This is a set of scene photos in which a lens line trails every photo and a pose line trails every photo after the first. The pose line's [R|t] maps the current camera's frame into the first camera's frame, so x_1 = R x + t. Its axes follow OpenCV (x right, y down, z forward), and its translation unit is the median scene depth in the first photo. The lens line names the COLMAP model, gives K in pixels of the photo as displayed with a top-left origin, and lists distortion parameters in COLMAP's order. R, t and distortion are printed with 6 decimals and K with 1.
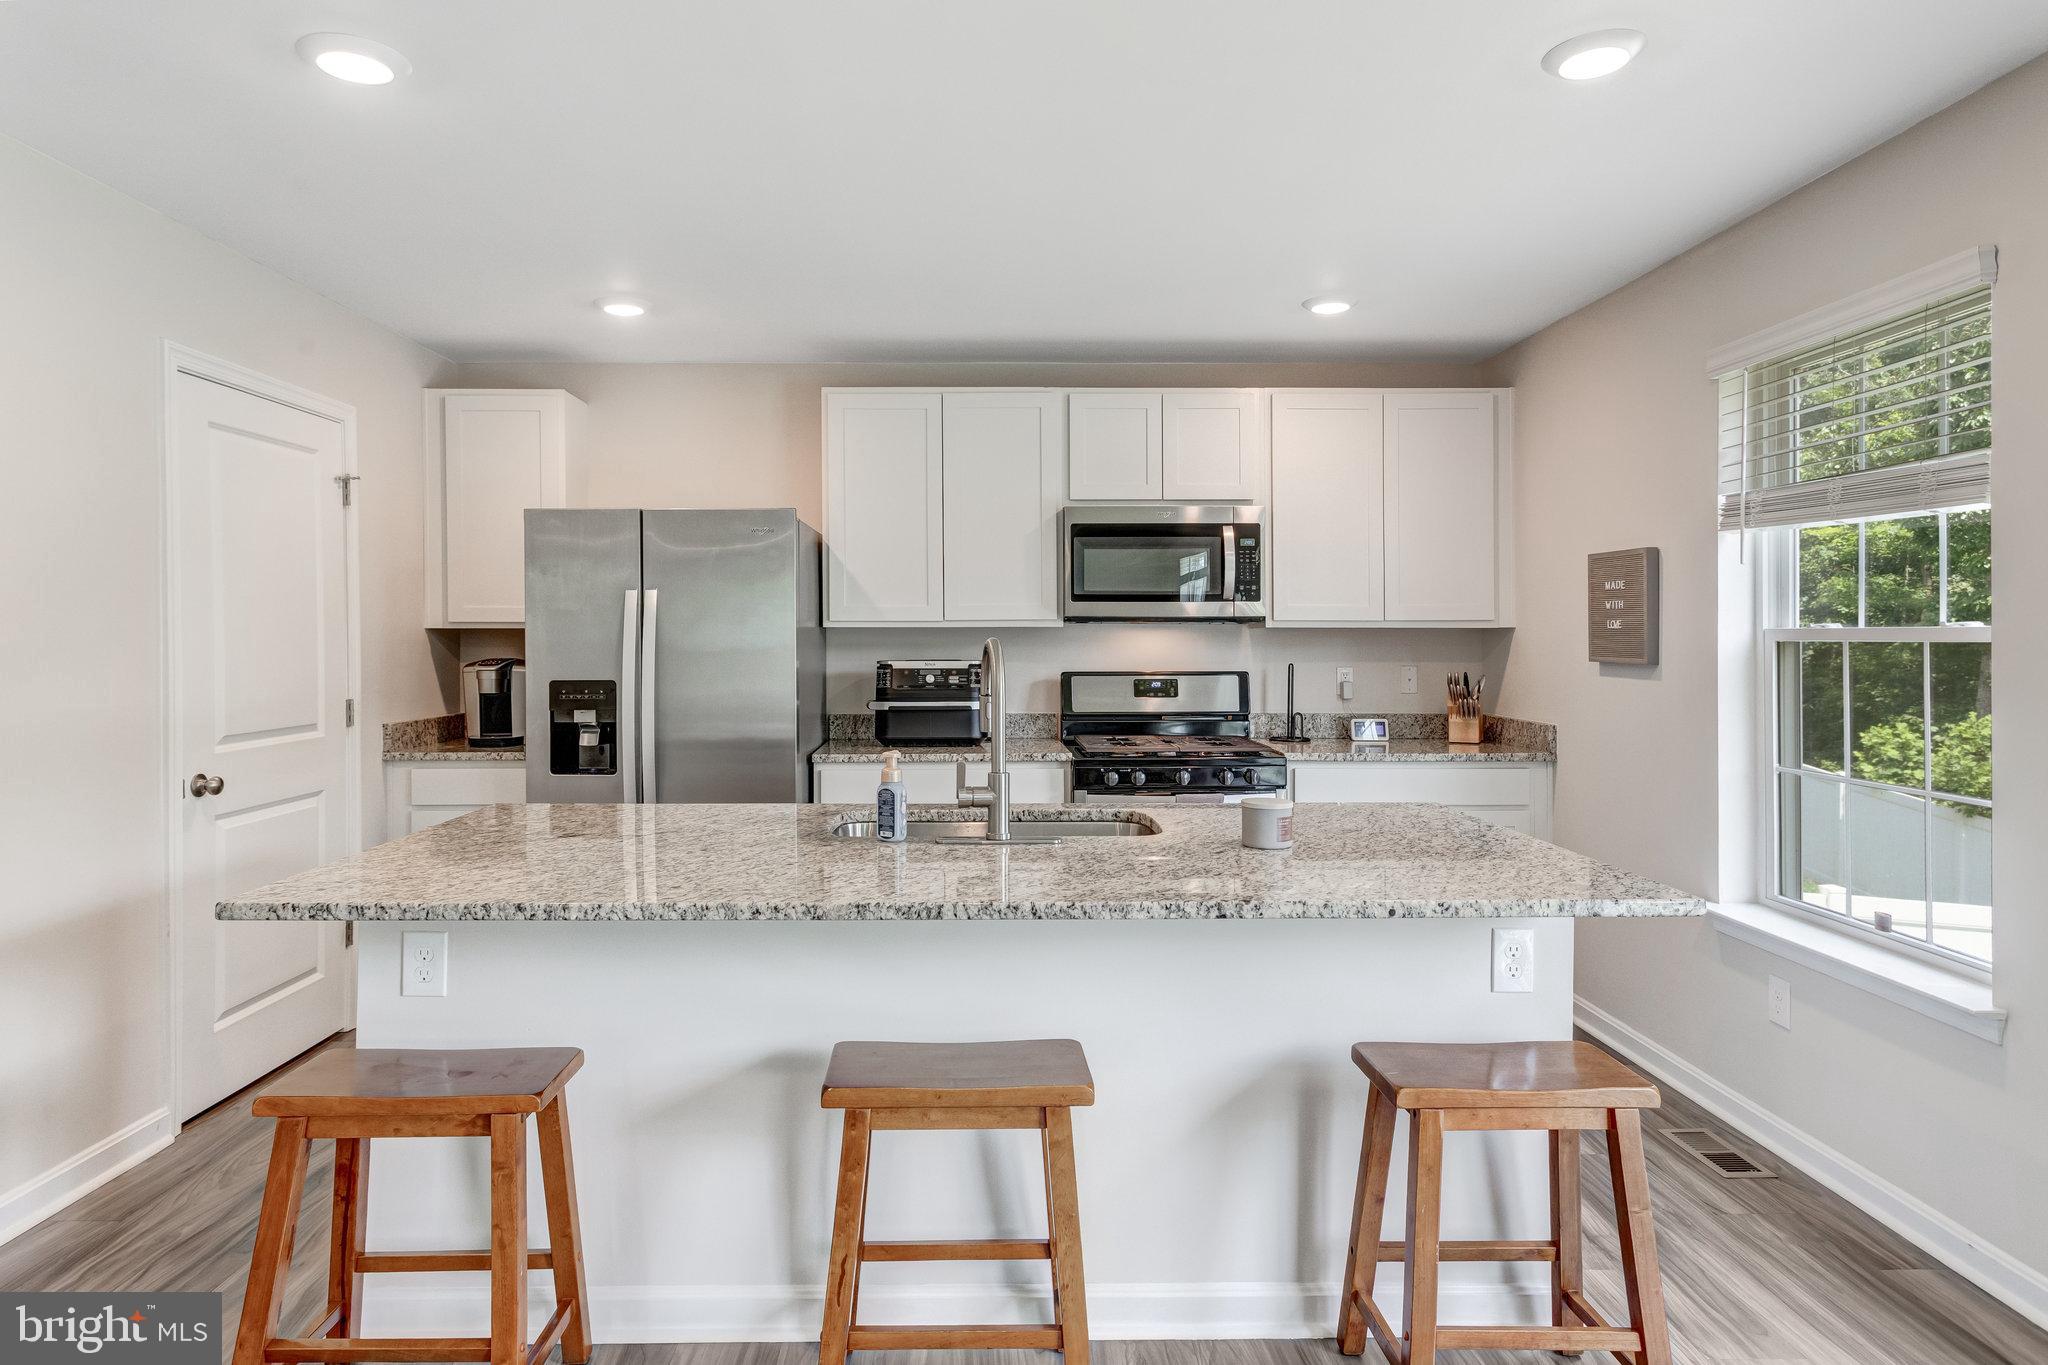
lens RADIAL K [[1186.5, 0, 1018.8], [0, 1186.5, 661.0], [0, 0, 1]] dist [-0.017848, -0.000264]
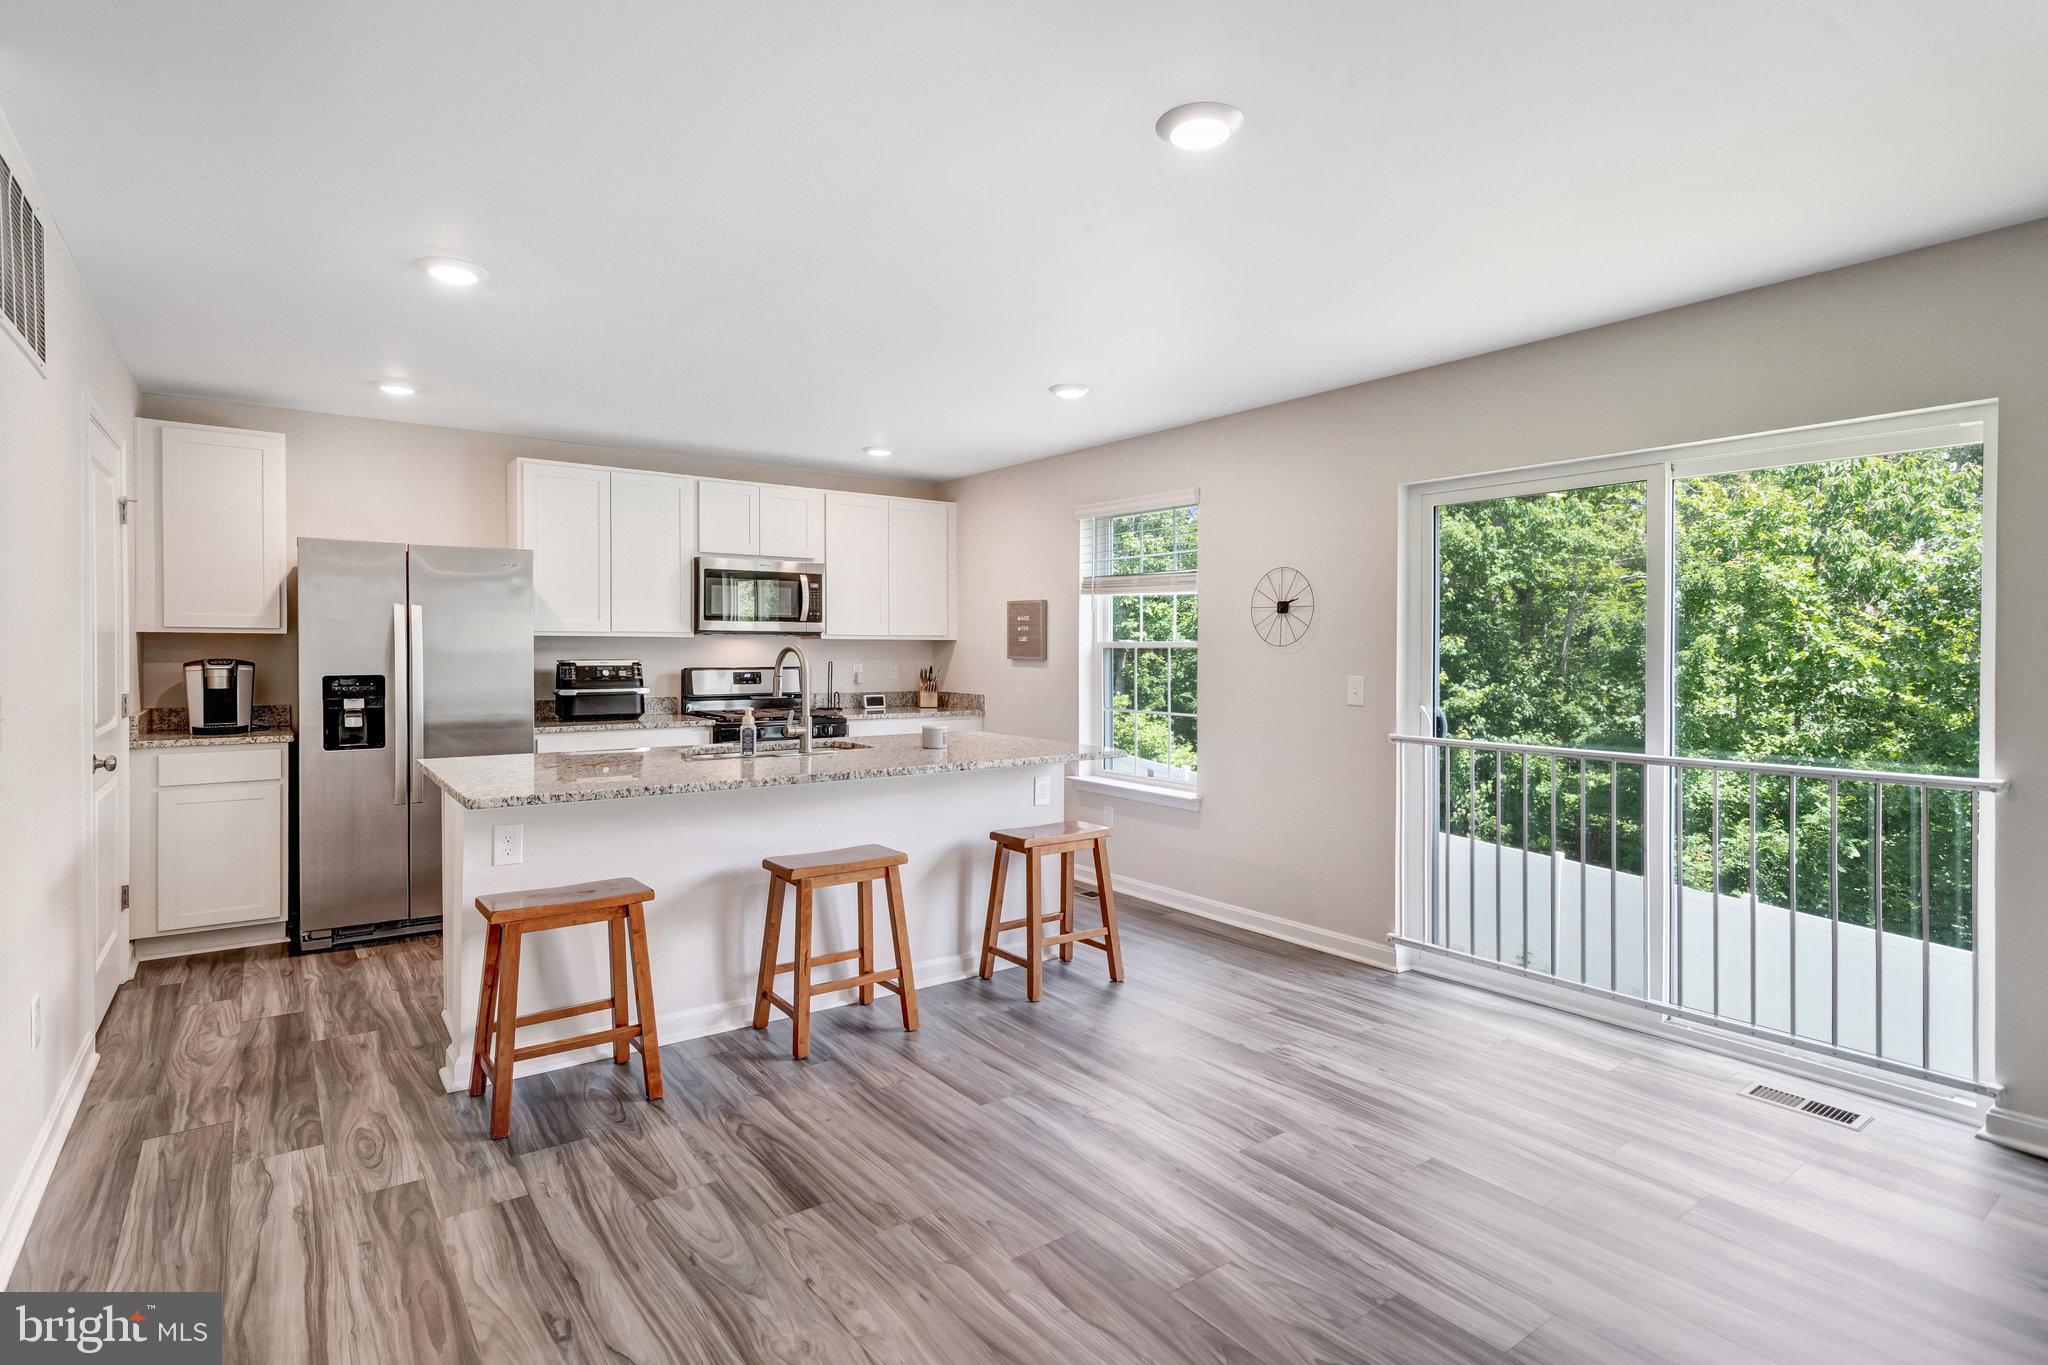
lens RADIAL K [[1002.6, 0, 1040.9], [0, 1002.6, 658.8], [0, 0, 1]] dist [-0.002608, -0.000643]
pose [[0.803330, -0.002190, 0.595531, -0.370112], [0.006043, 0.999972, -0.004473, 0.006897], [-0.595504, 0.007192, 0.803320, -0.270439]]
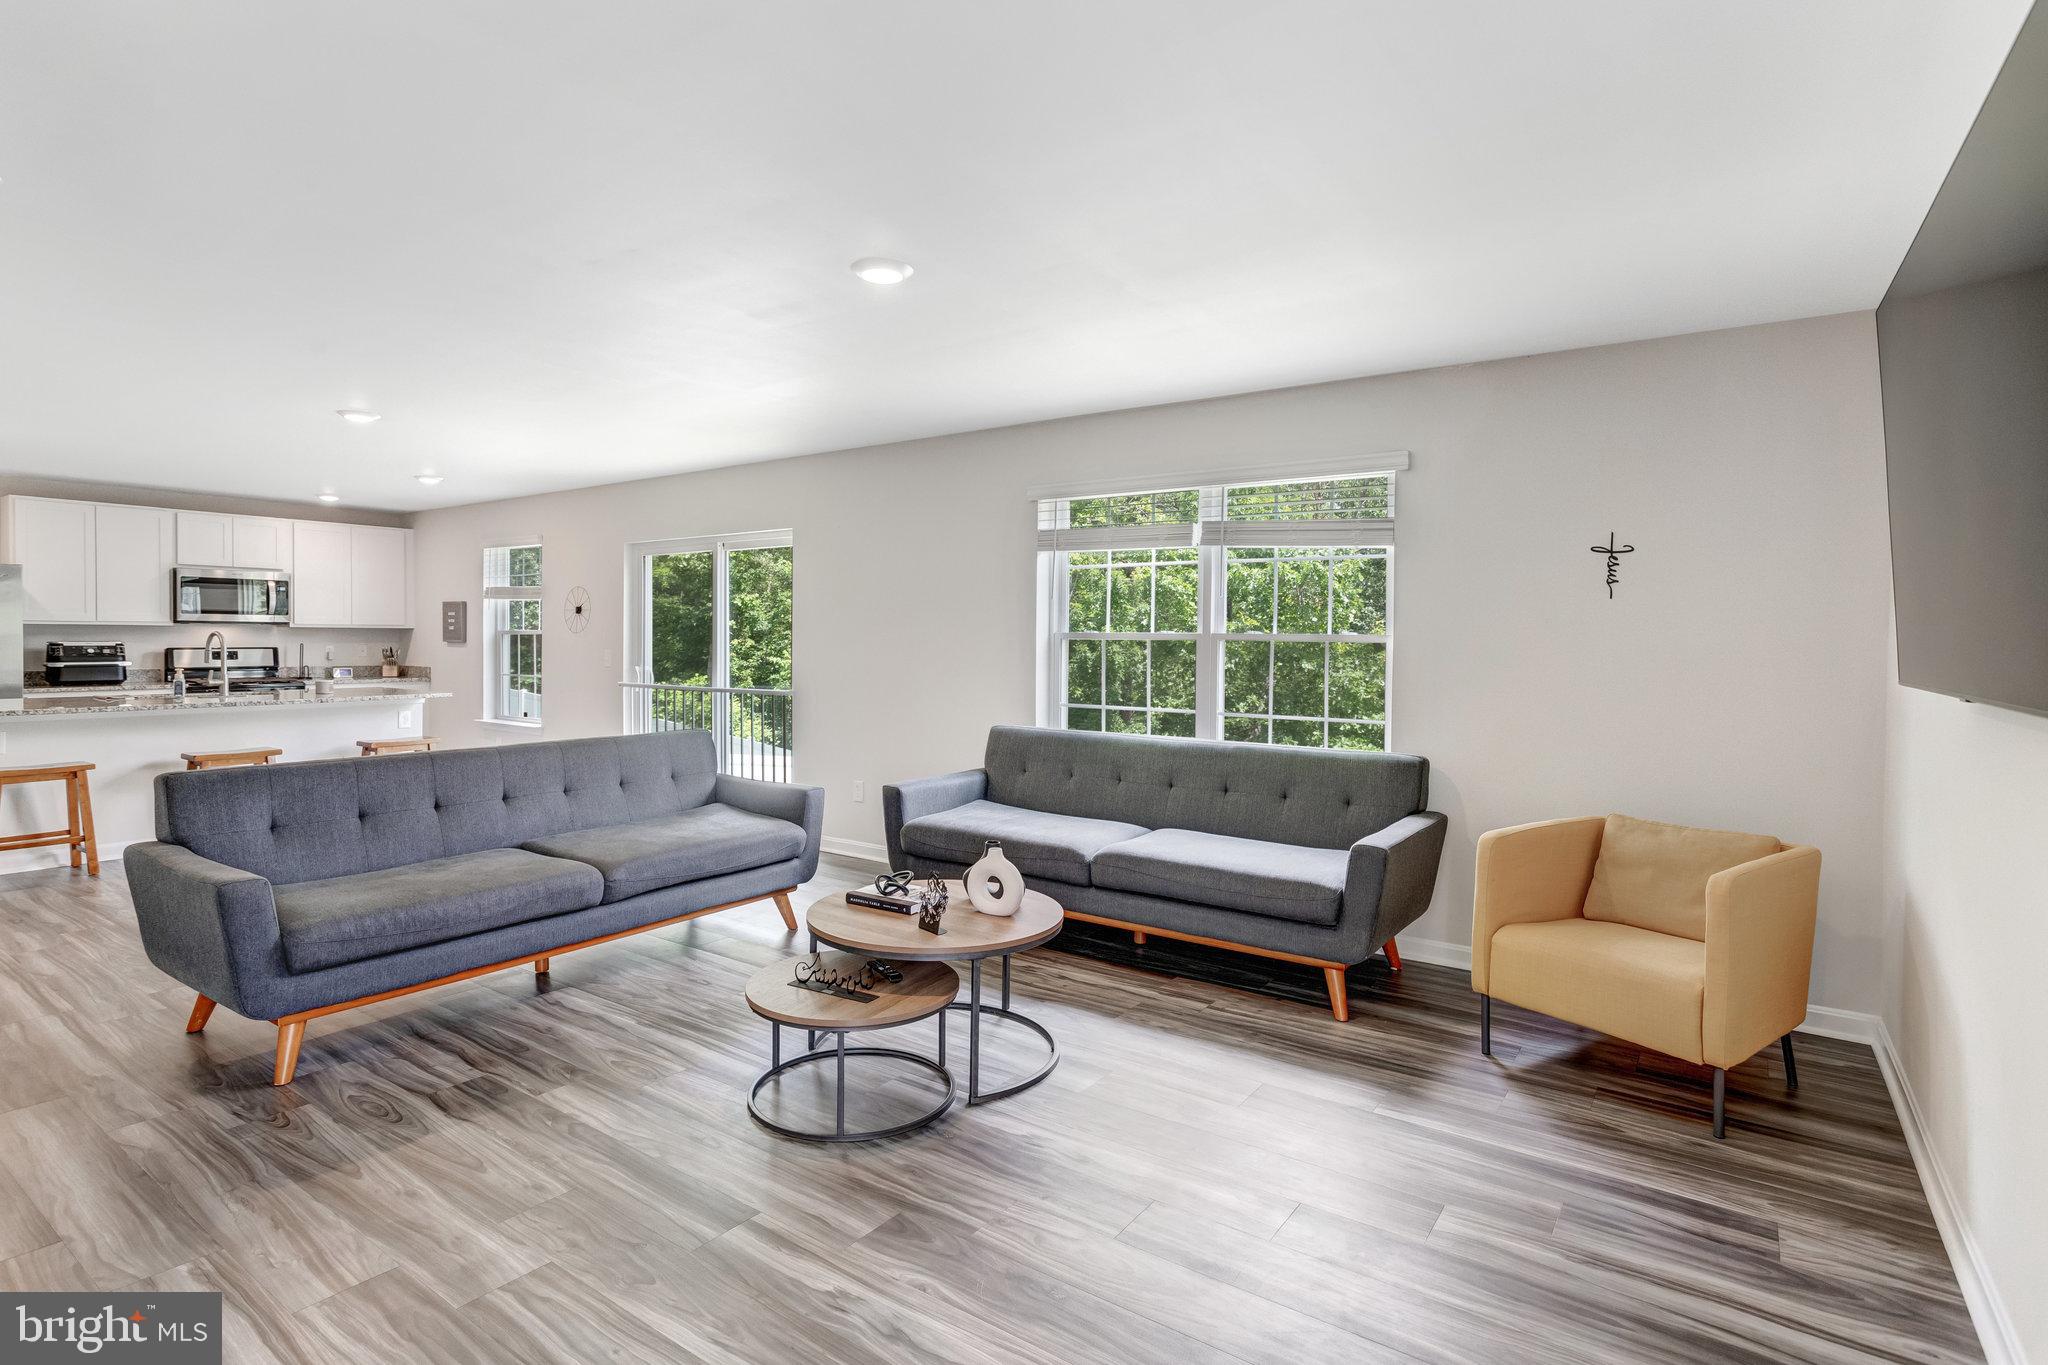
lens RADIAL K [[997.6, 0, 1026.4], [0, 997.6, 640.4], [0, 0, 1]] dist [0.001568, 0.001223]
pose [[0.593678, 0.001811, 0.804701, -0.492166], [0.008114, 0.999933, -0.008237, 0.024362], [-0.804662, 0.011419, 0.593624, -1.253338]]
